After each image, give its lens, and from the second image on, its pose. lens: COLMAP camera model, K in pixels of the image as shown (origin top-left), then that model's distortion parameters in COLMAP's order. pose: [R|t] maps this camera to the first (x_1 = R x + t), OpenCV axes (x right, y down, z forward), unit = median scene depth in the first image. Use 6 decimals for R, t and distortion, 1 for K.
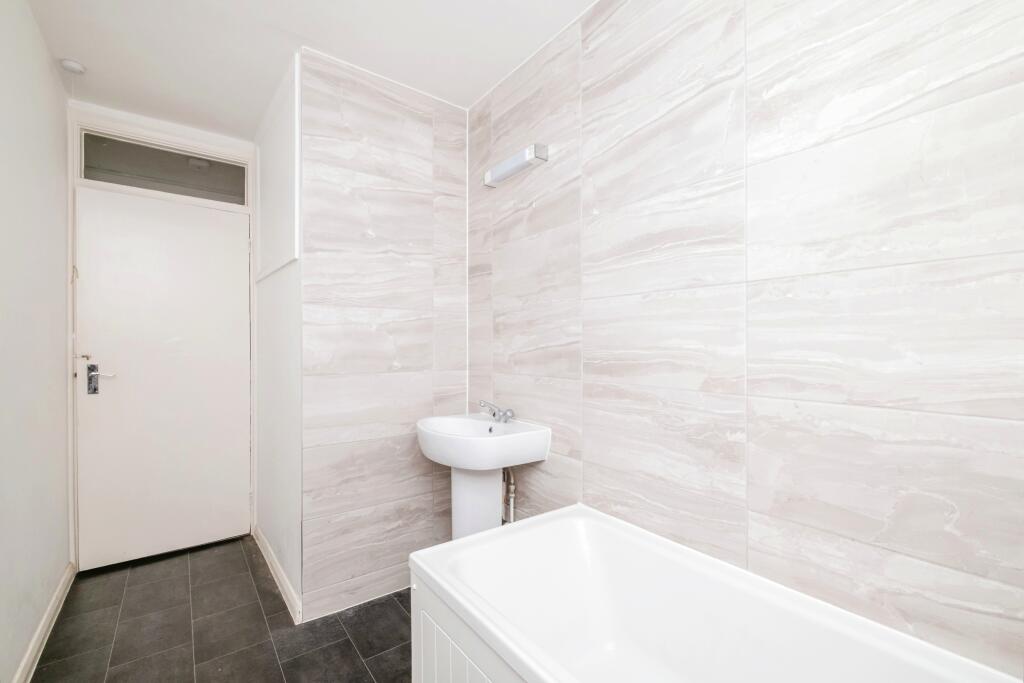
lens RADIAL K [[445.0, 0, 507.6], [0, 445.0, 339.5], [0, 0, 1]] dist [-0.003122, -0.000962]
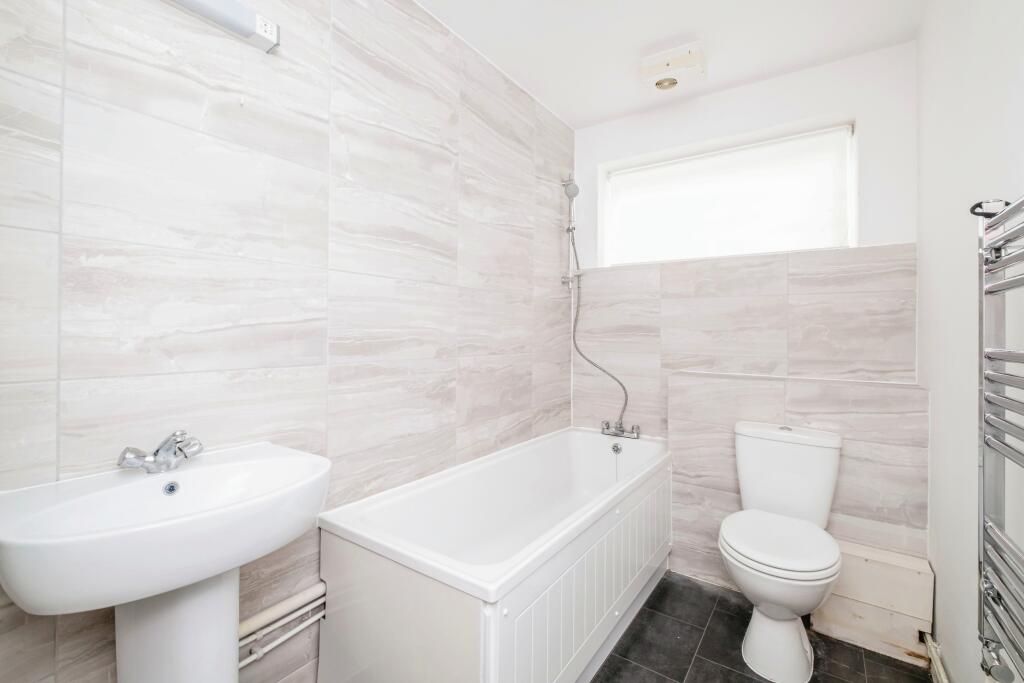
lens RADIAL K [[445.0, 0, 506.5], [0, 445.0, 340.3], [0, 0, 1]] dist [-0.003122, -0.000962]
pose [[-0.316615, 0.000605, 0.948554, -0.855983], [0.000521, 1.000000, -0.000464, 0.053493], [-0.948554, 0.000348, -0.316615, 1.092570]]
